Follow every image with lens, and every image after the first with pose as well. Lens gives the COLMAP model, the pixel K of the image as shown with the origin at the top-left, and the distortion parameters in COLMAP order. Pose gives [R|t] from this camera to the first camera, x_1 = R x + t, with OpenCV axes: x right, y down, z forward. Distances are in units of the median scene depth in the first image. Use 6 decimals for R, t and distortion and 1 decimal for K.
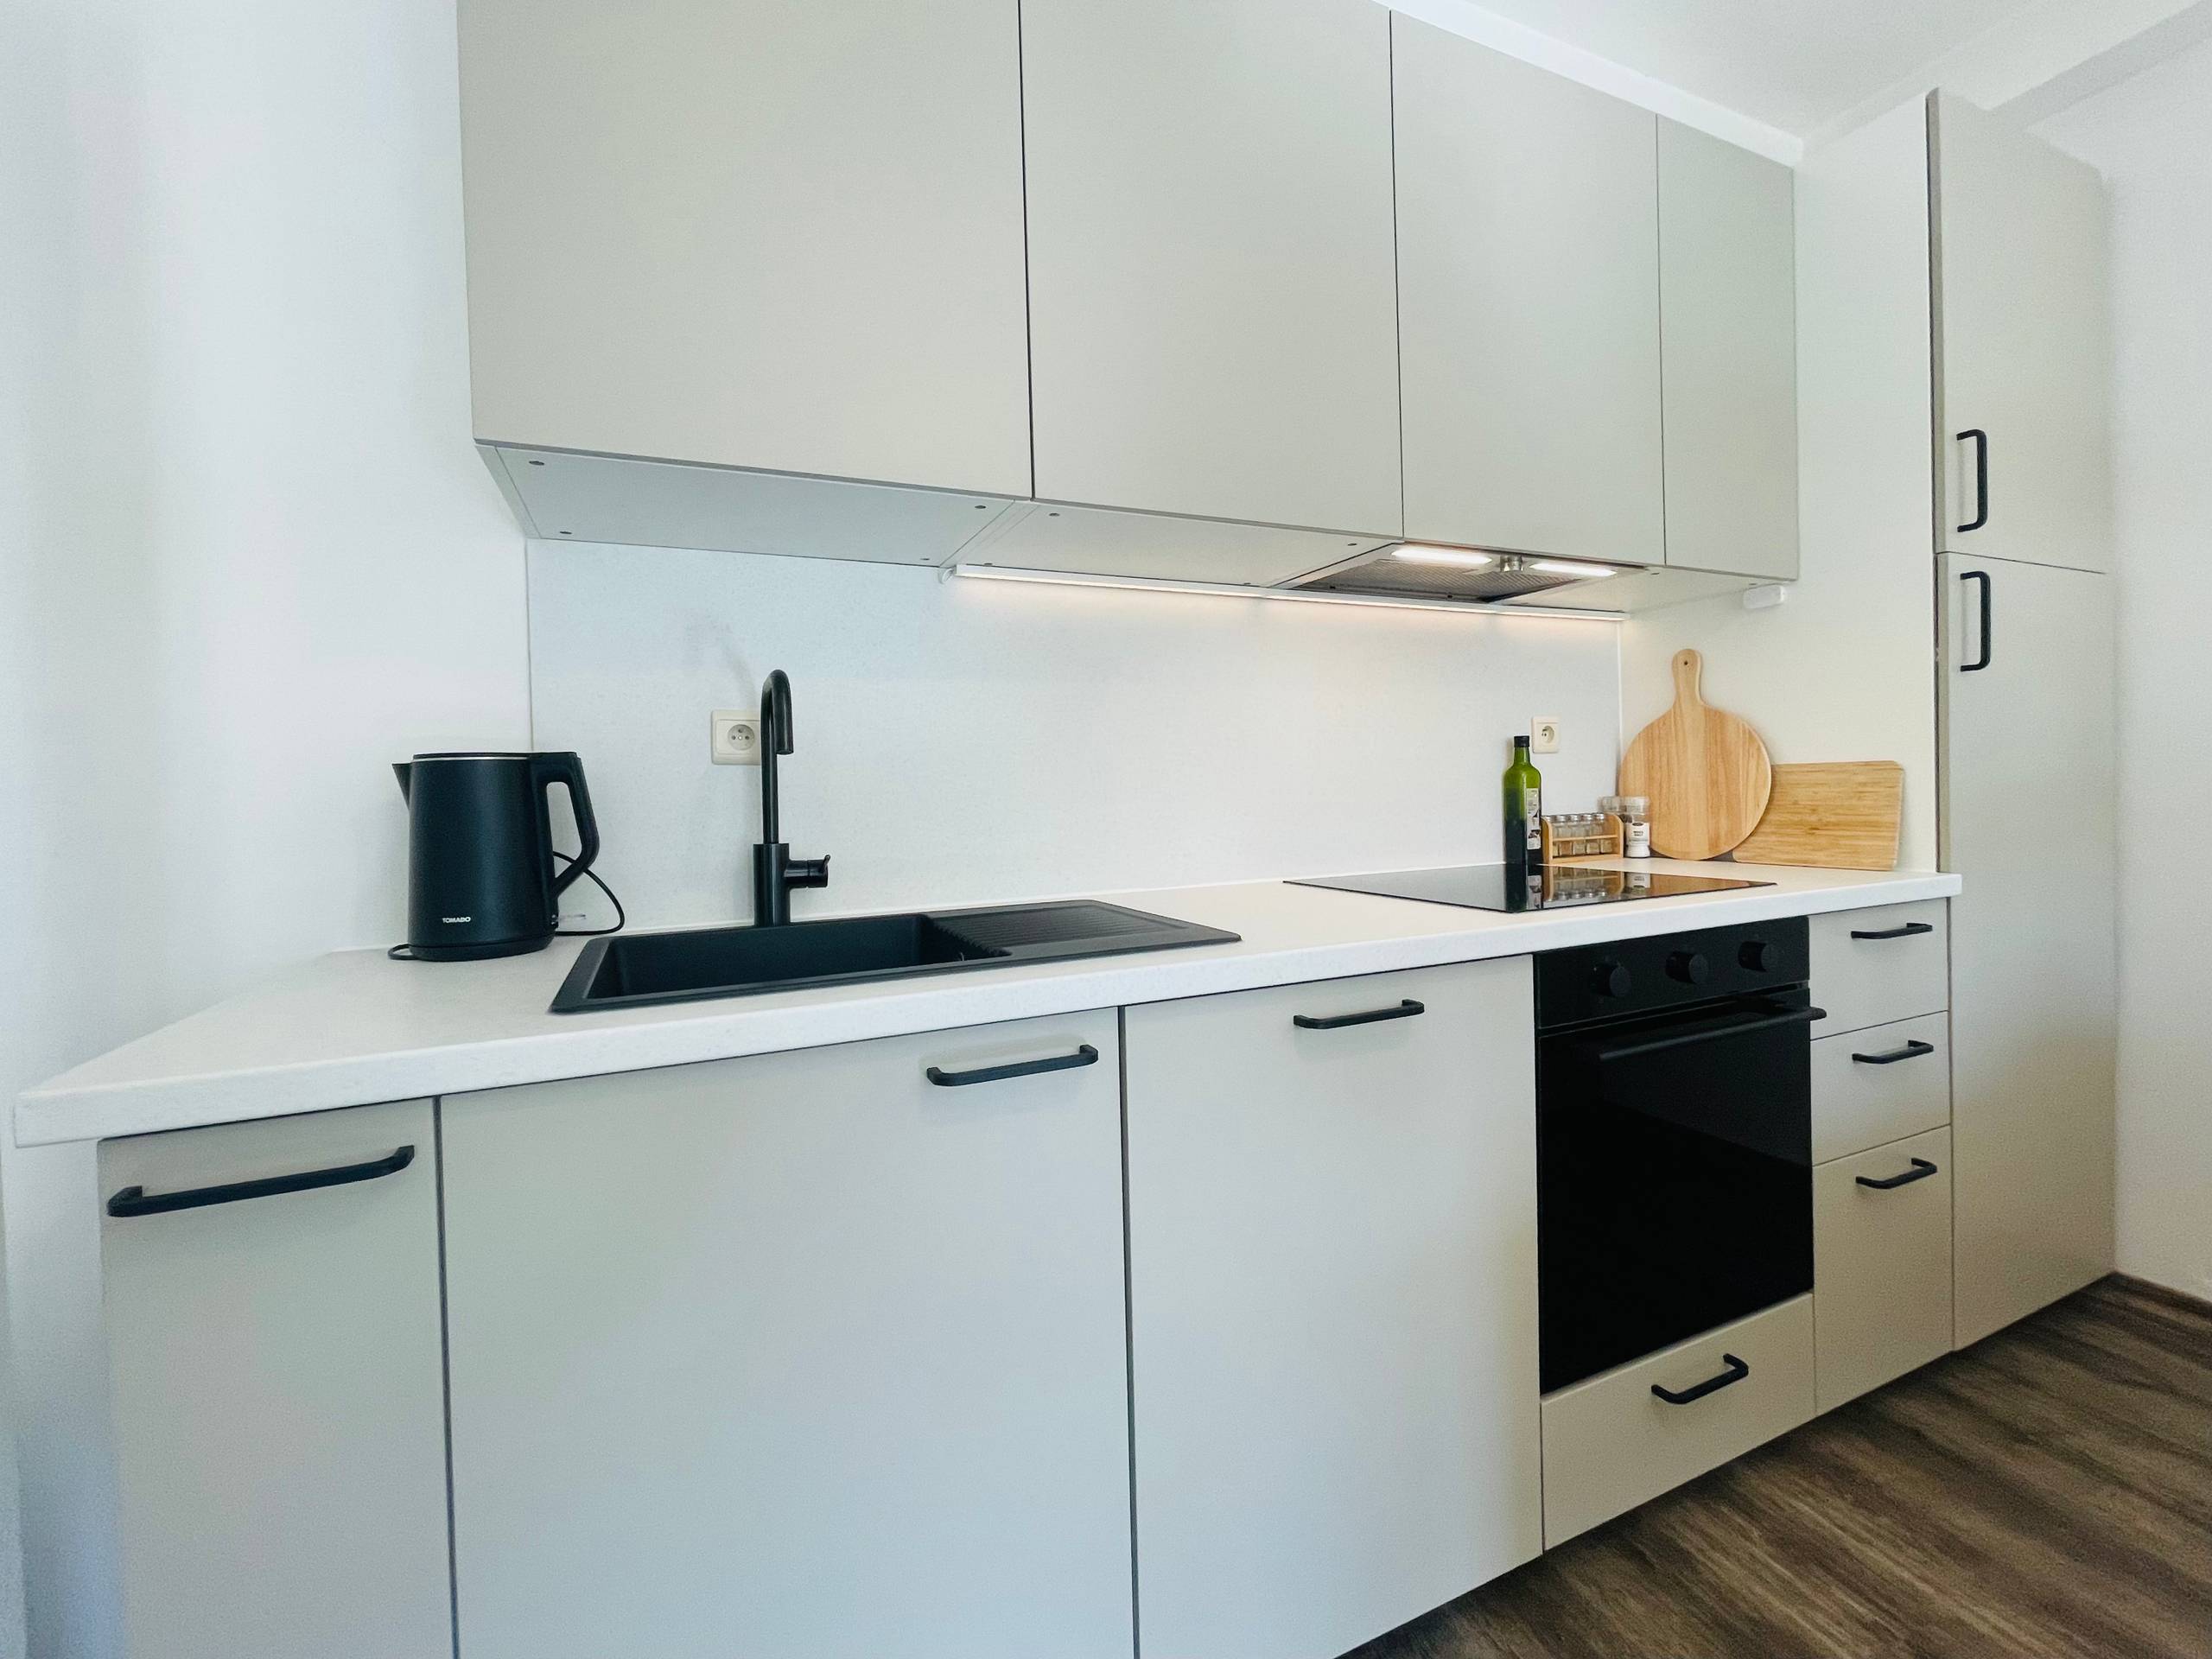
lens RADIAL K [[933.0, 0, 1090.8], [0, 933.0, 799.2], [0, 0, 1]] dist [-0.000092, -0.000050]
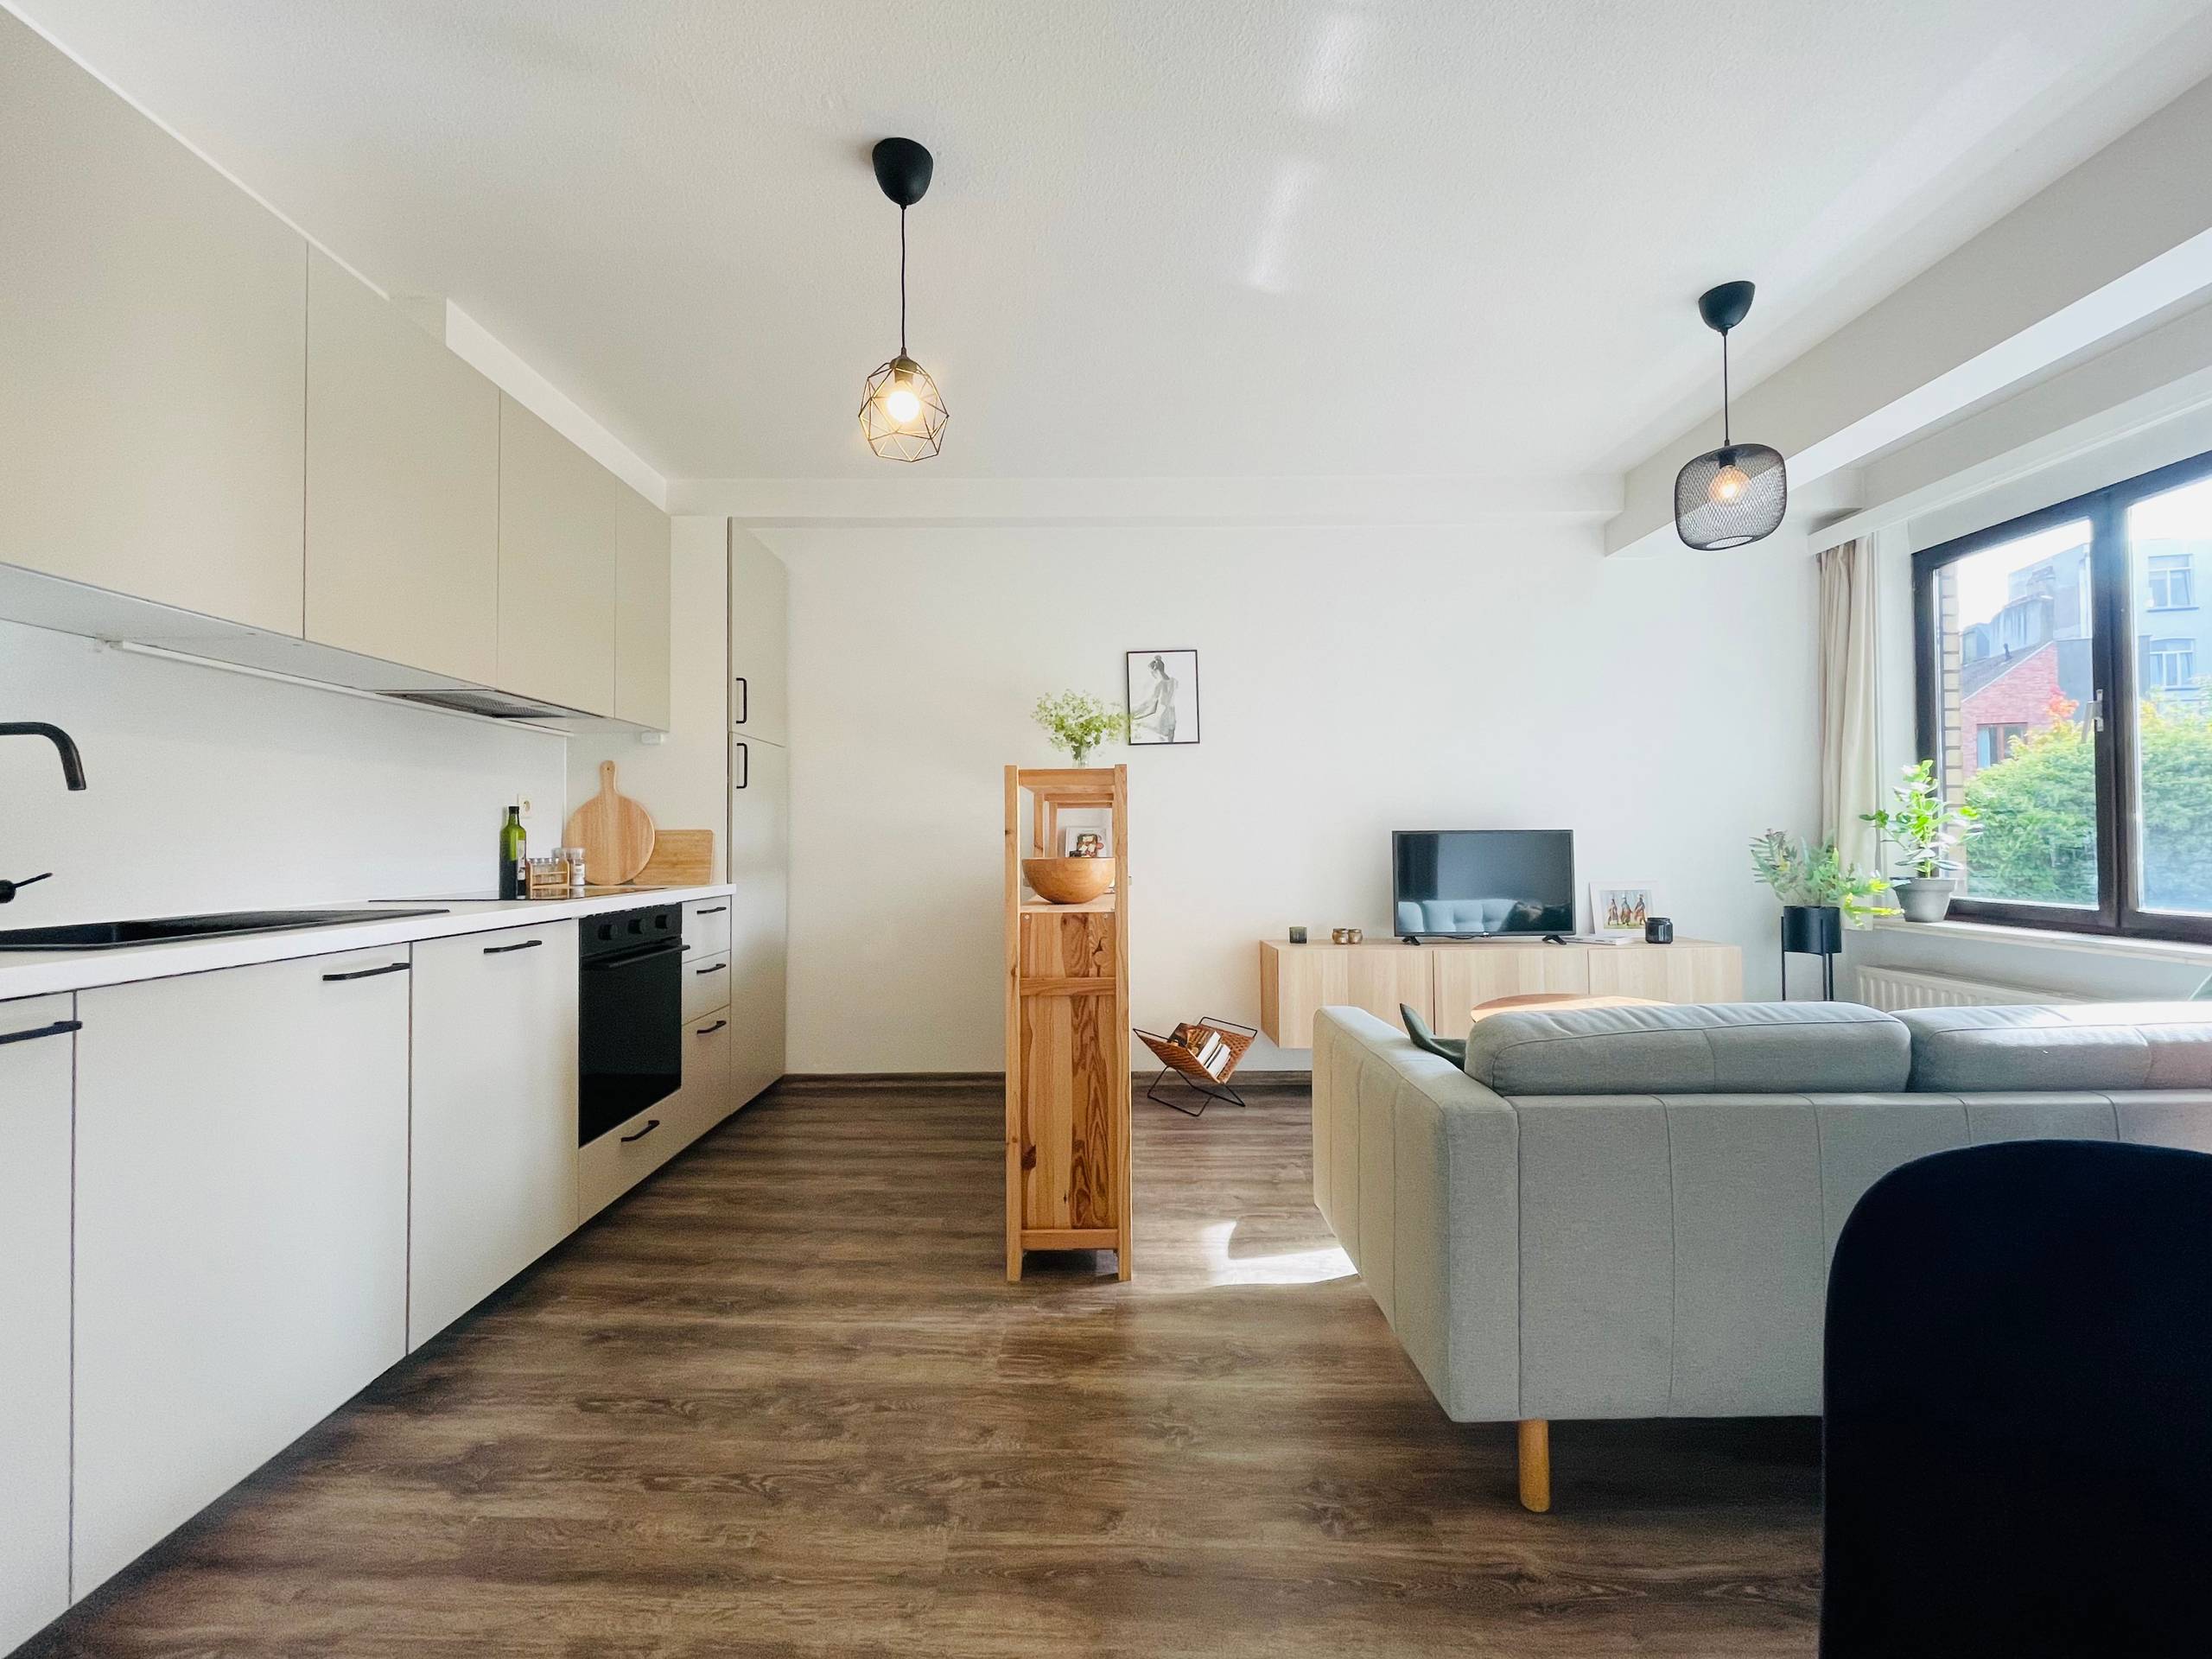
lens RADIAL K [[936.7, 0, 1087.2], [0, 936.7, 820.9], [0, 0, 1]] dist [-0.002133, -0.000842]
pose [[0.414142, 0.043335, 0.909180, -0.617171], [0.009927, 0.998592, -0.052118, 0.051763], [-0.910158, 0.030610, 0.413129, -0.556920]]
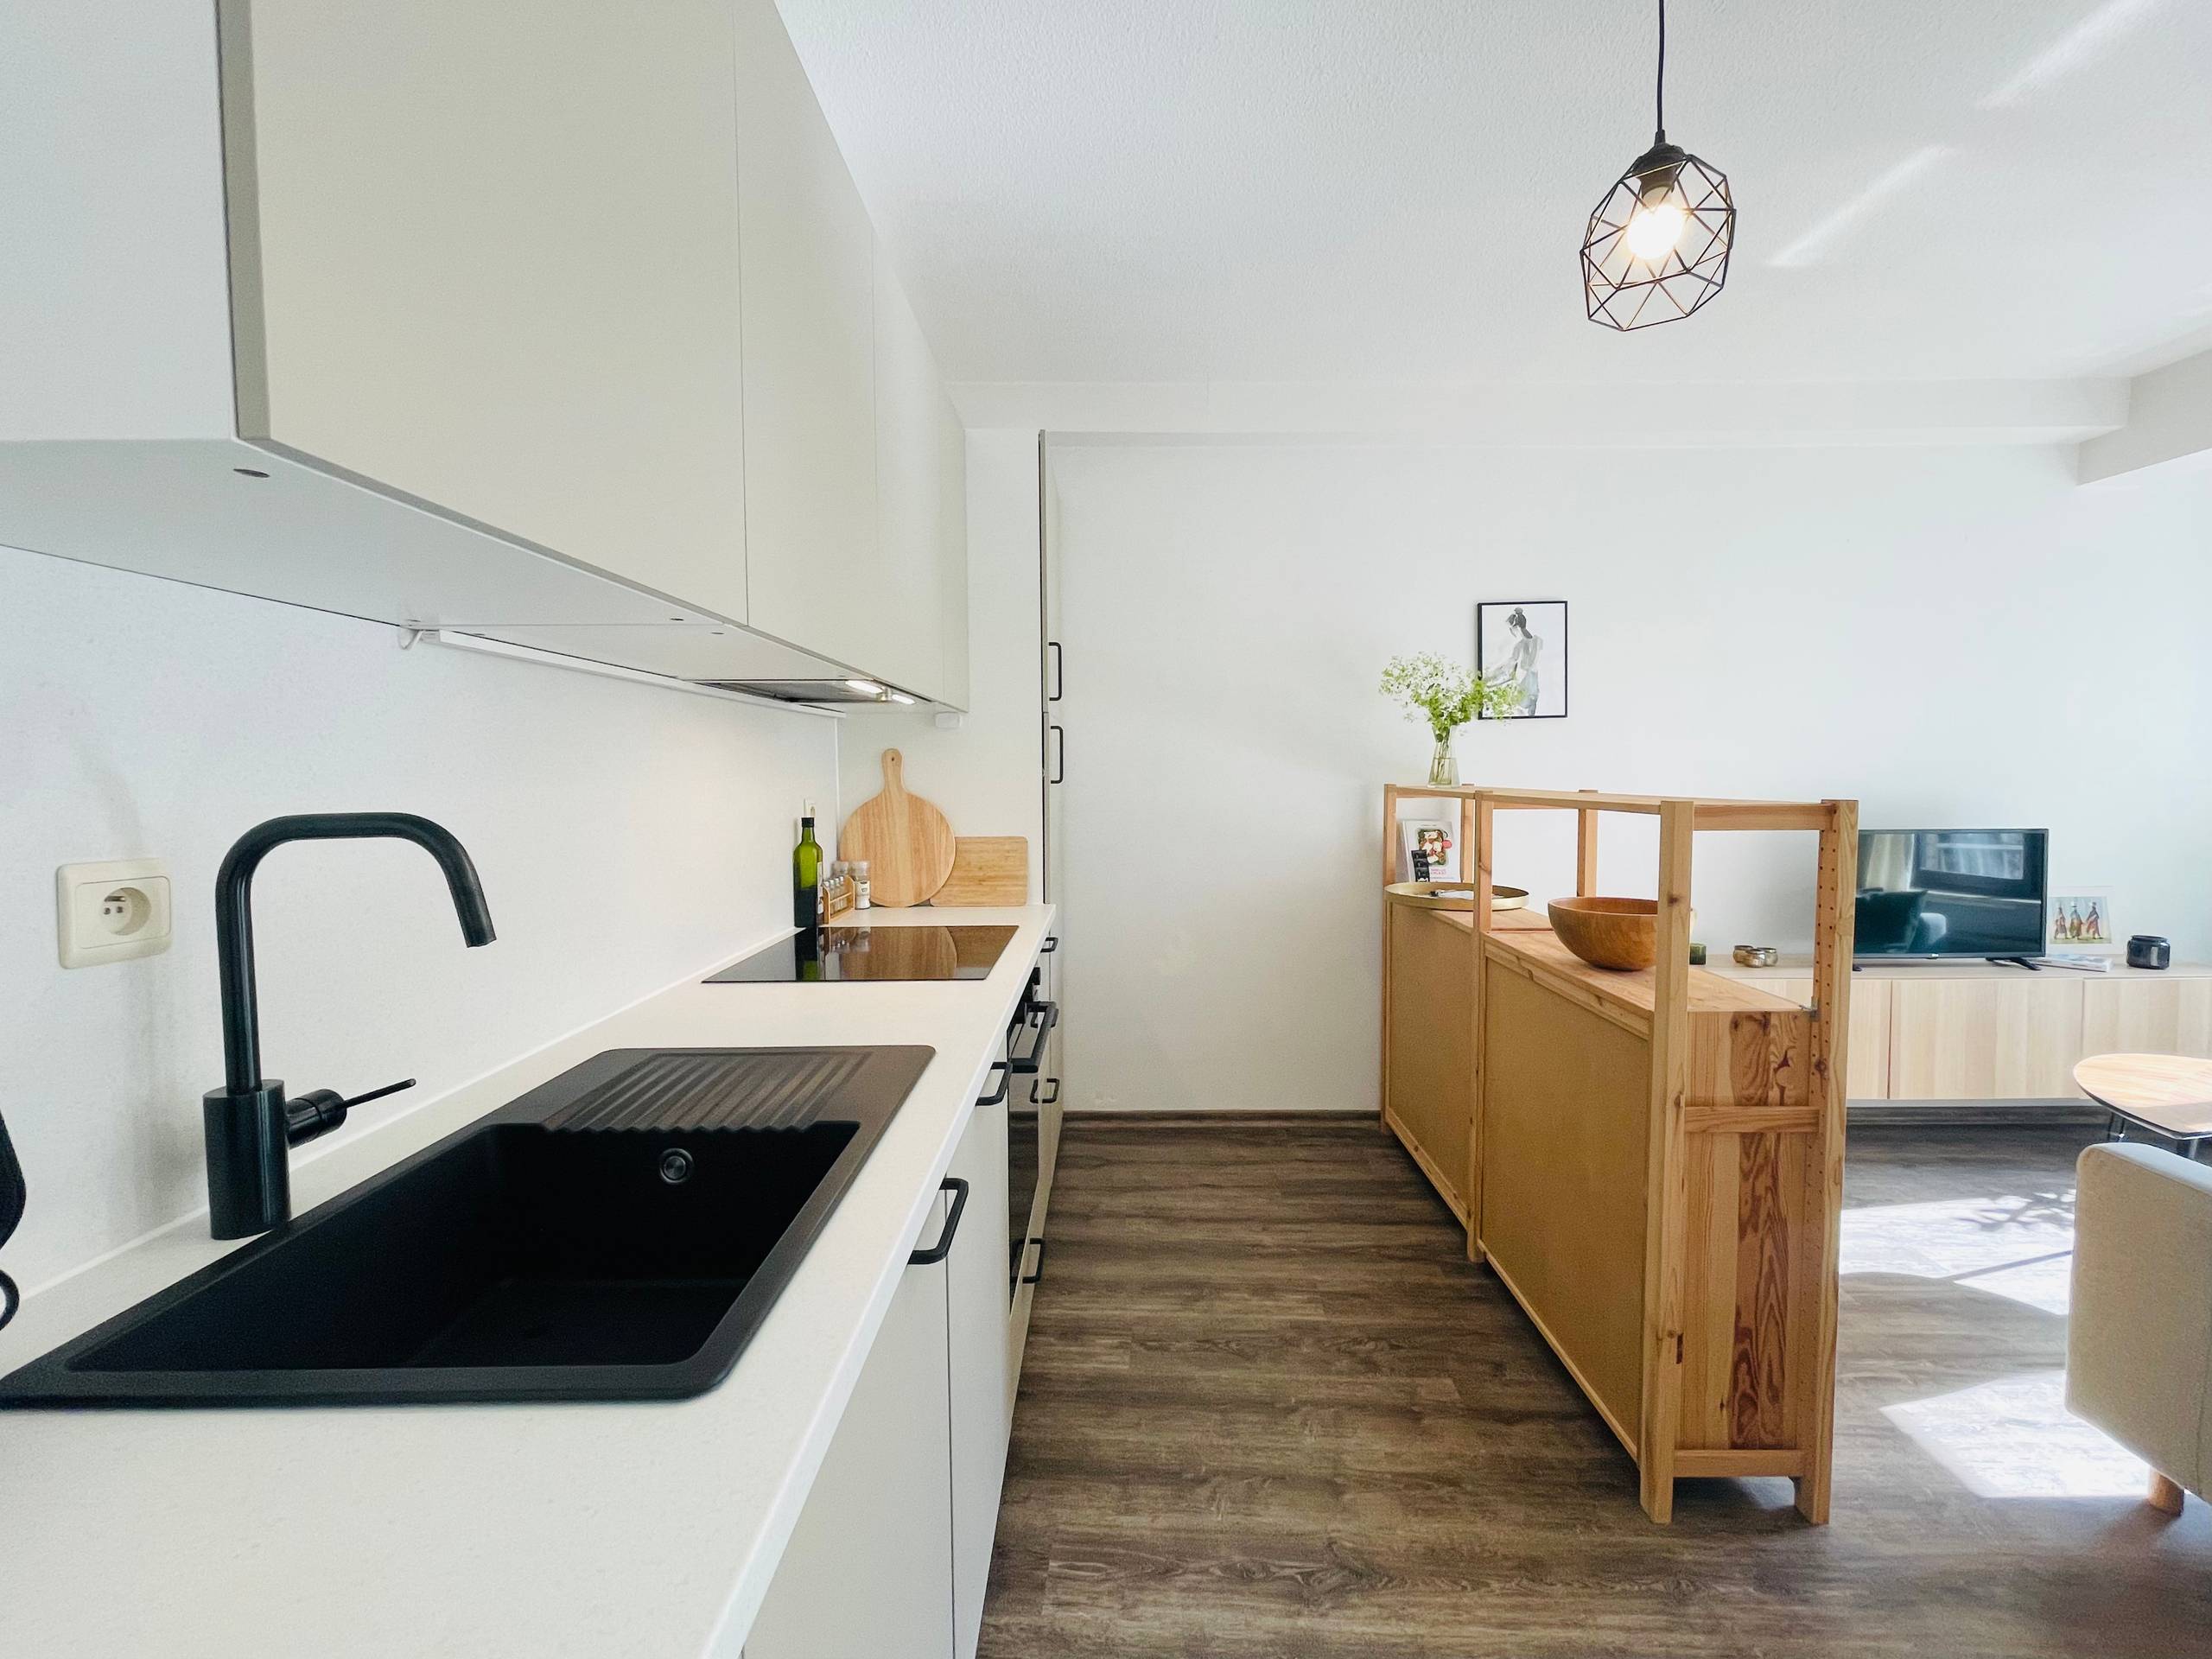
lens RADIAL K [[926.7, 0, 1111.9], [0, 926.7, 822.2], [0, 0, 1]] dist [-0.002232, -0.000454]
pose [[0.412255, -0.026933, 0.910670, -0.496255], [0.008415, 0.999633, 0.025754, -0.100125], [-0.911030, -0.002954, 0.412330, 0.196497]]
